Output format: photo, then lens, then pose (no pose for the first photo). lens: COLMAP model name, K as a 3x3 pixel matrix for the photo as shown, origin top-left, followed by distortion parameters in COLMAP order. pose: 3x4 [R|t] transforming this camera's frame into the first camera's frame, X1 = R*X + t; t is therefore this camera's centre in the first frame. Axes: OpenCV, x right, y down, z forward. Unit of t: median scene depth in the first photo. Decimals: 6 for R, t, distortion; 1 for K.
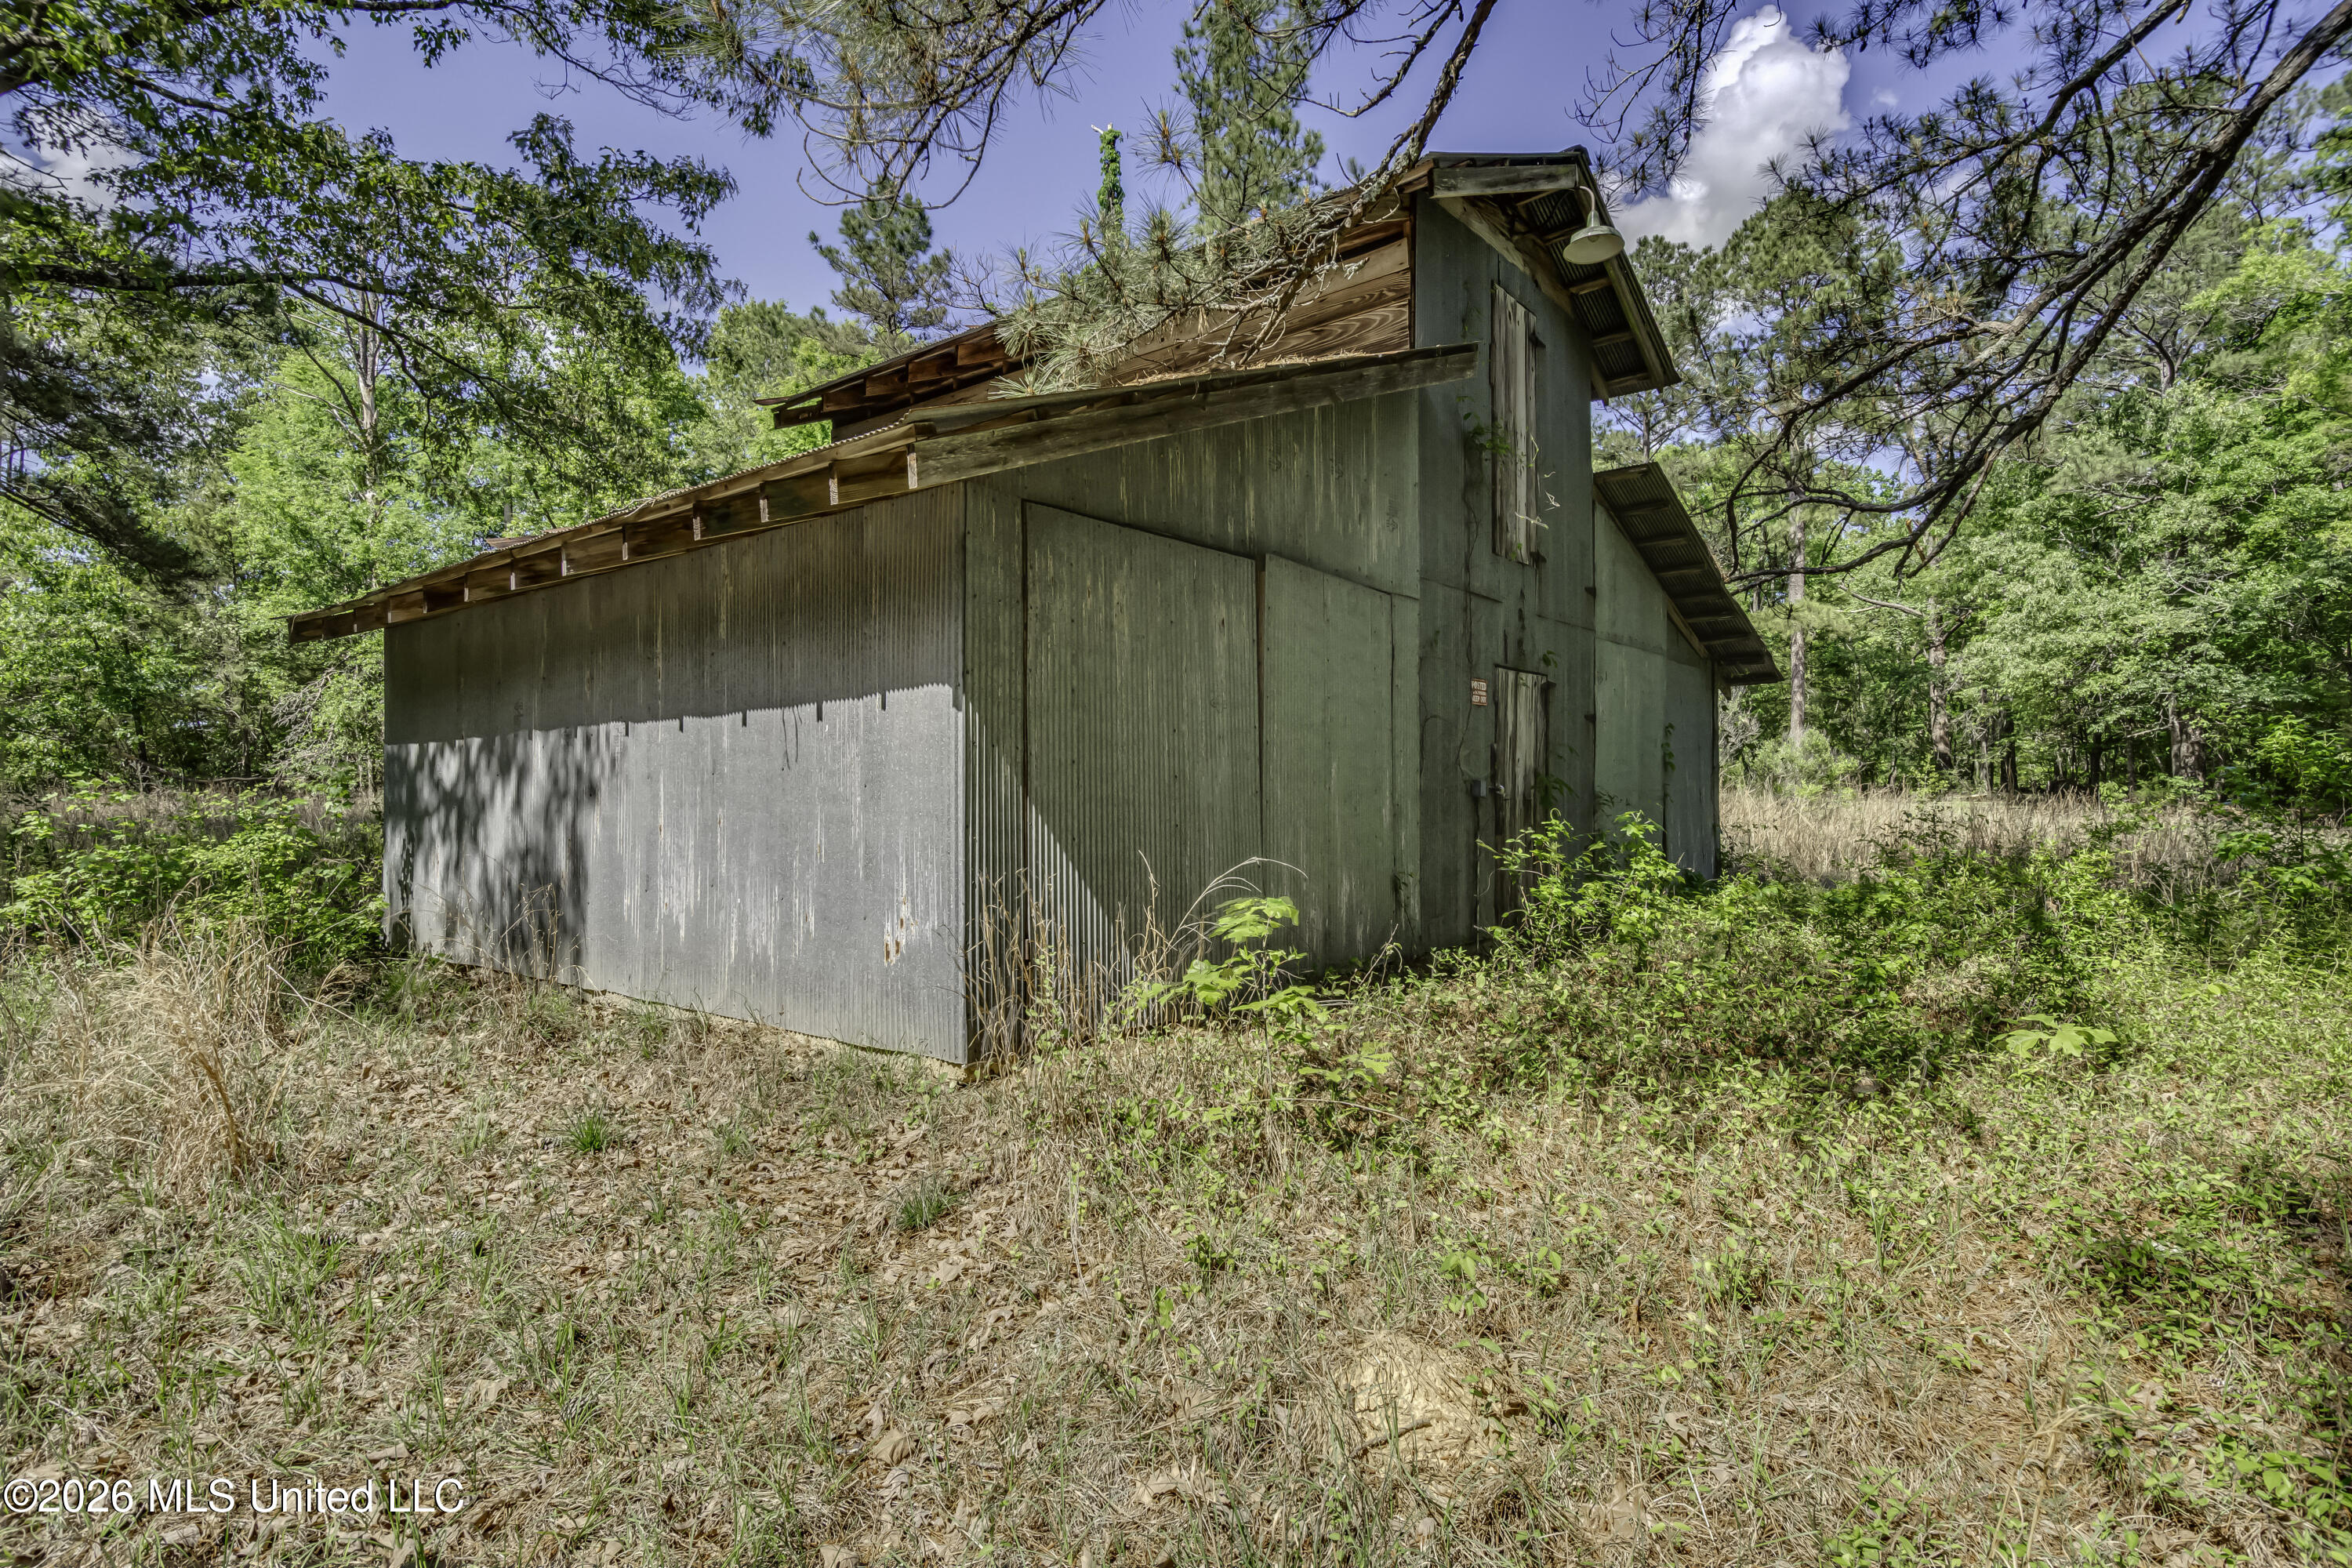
lens RADIAL K [[1187.5, 0, 1170.6], [0, 1187.5, 825.7], [0, 0, 1]] dist [-0.000250, 0.000633]
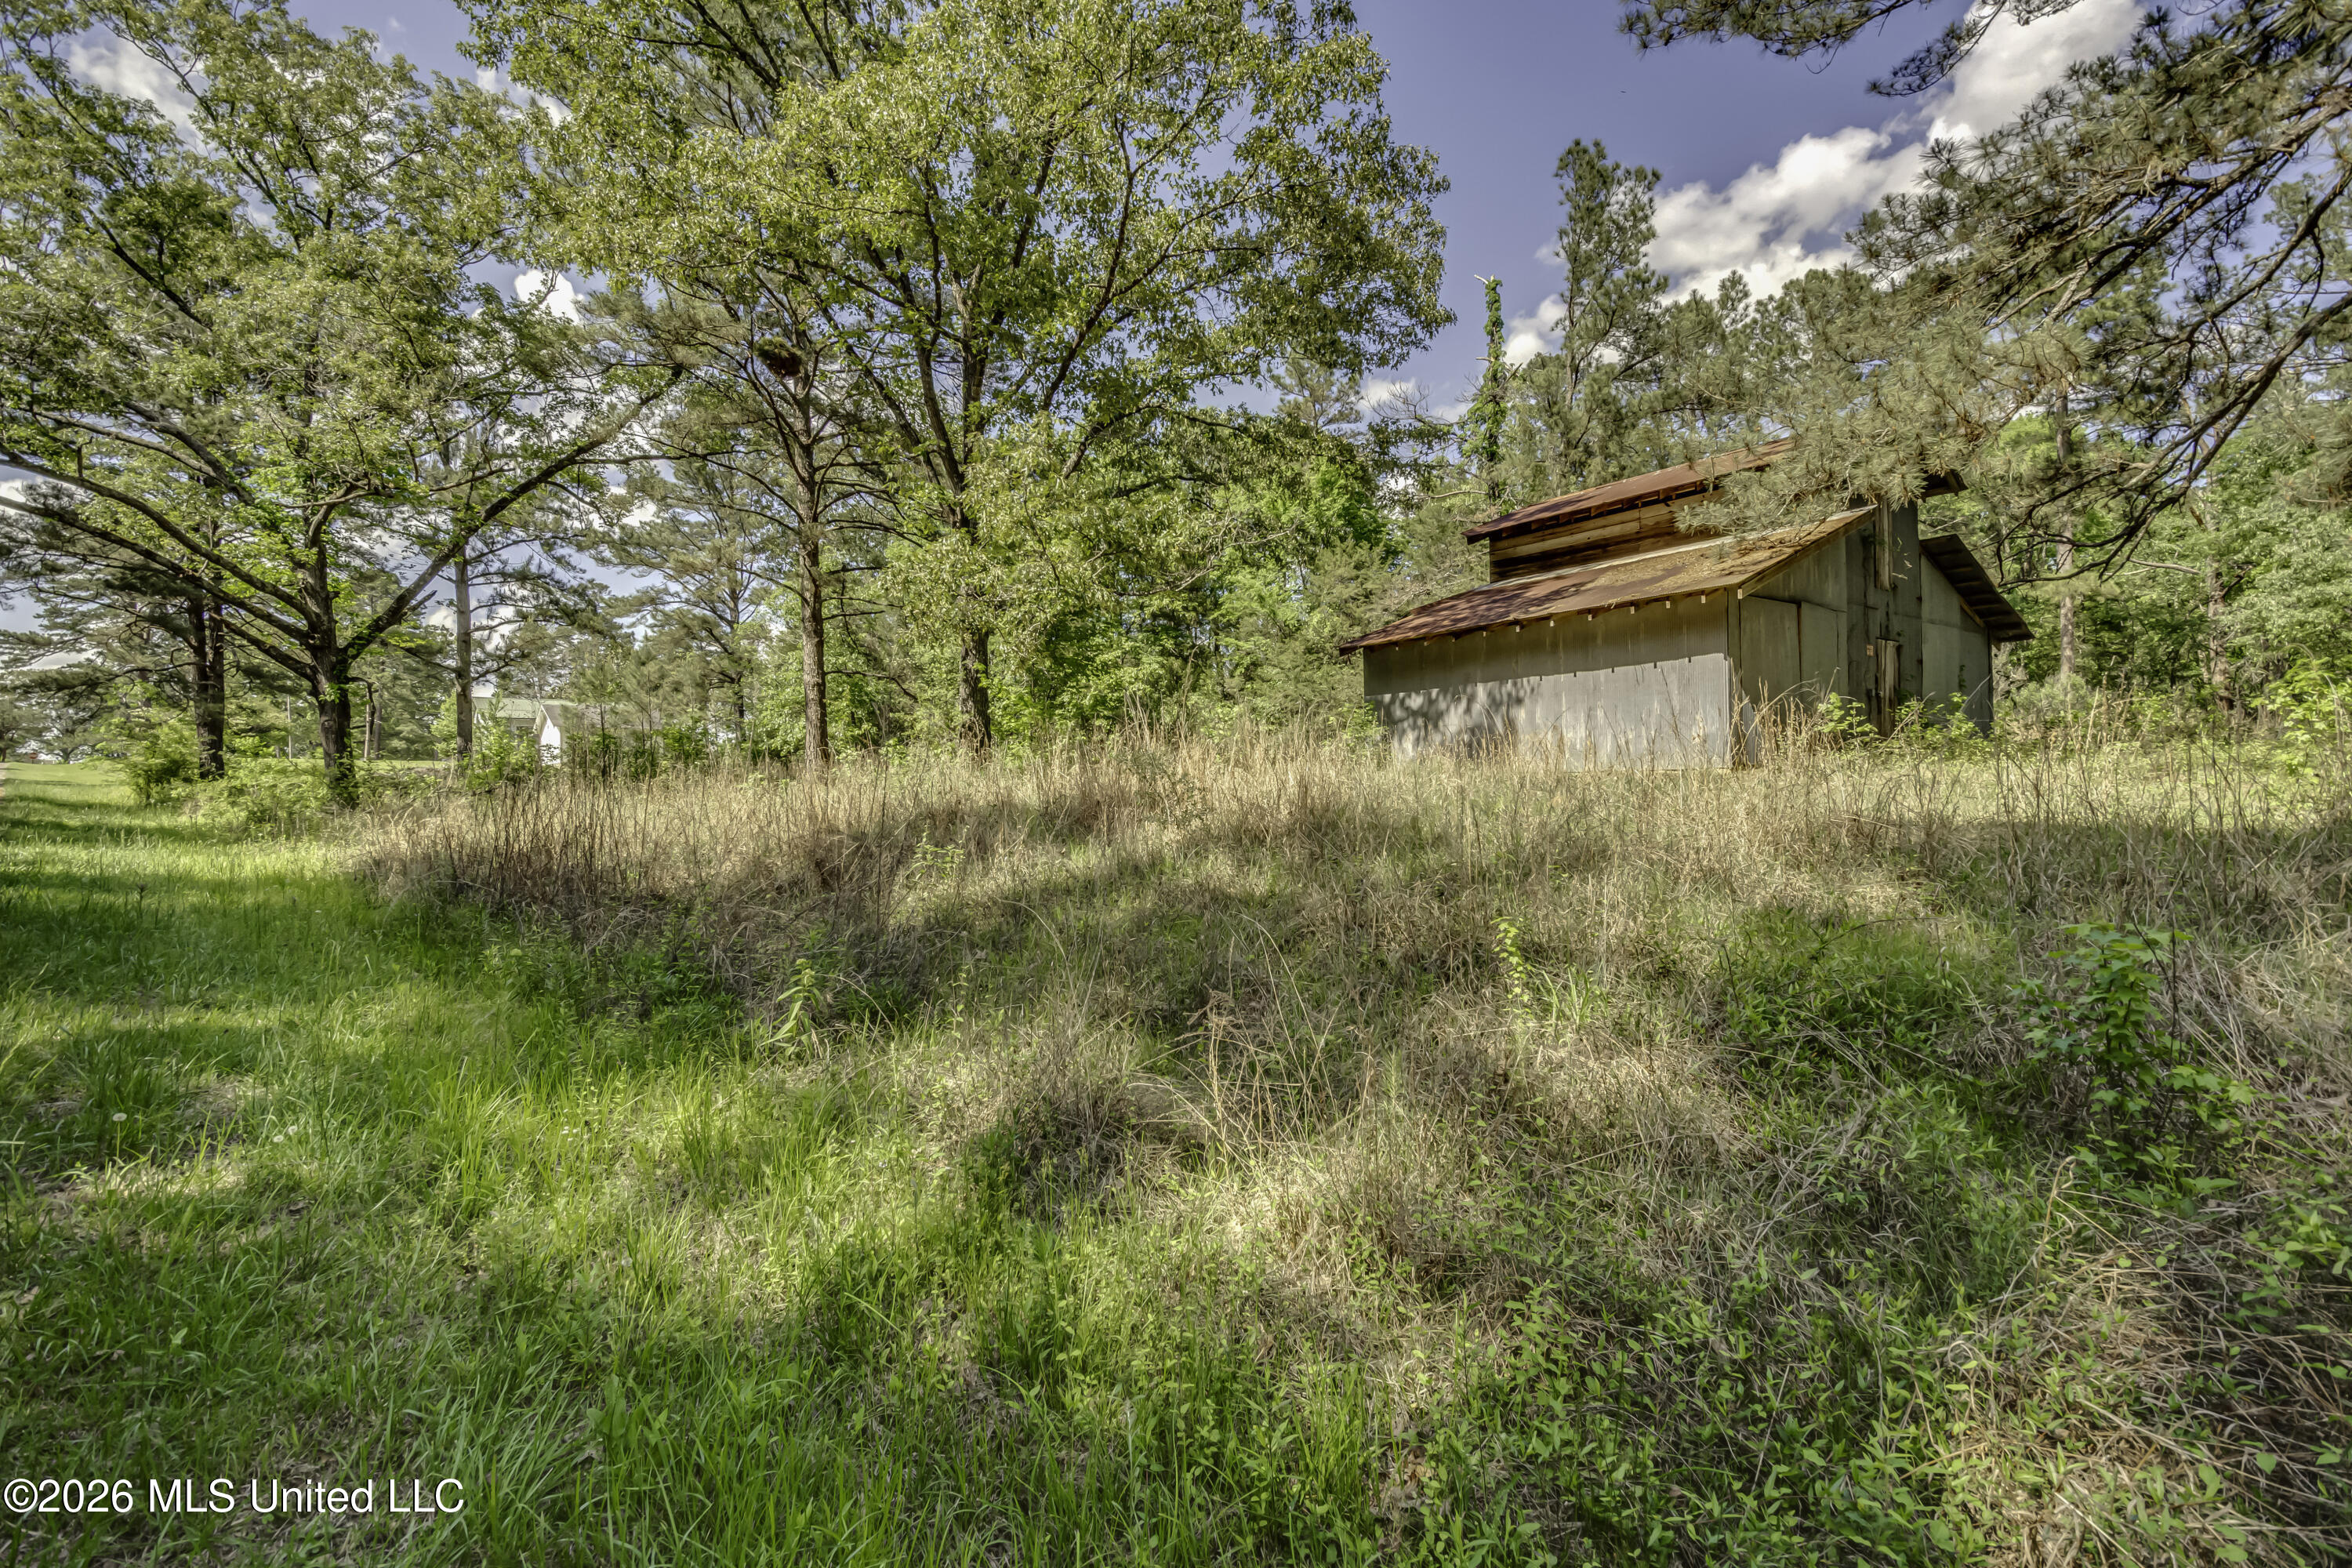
lens RADIAL K [[1037.6, 0, 1186.7], [0, 1037.6, 810.7], [0, 0, 1]] dist [0.000586, 0.000062]
pose [[0.974371, -0.015114, -0.224437, -0.117303], [0.017439, 0.999813, 0.008380, 0.031446], [0.224269, -0.012079, 0.974453, -0.250674]]
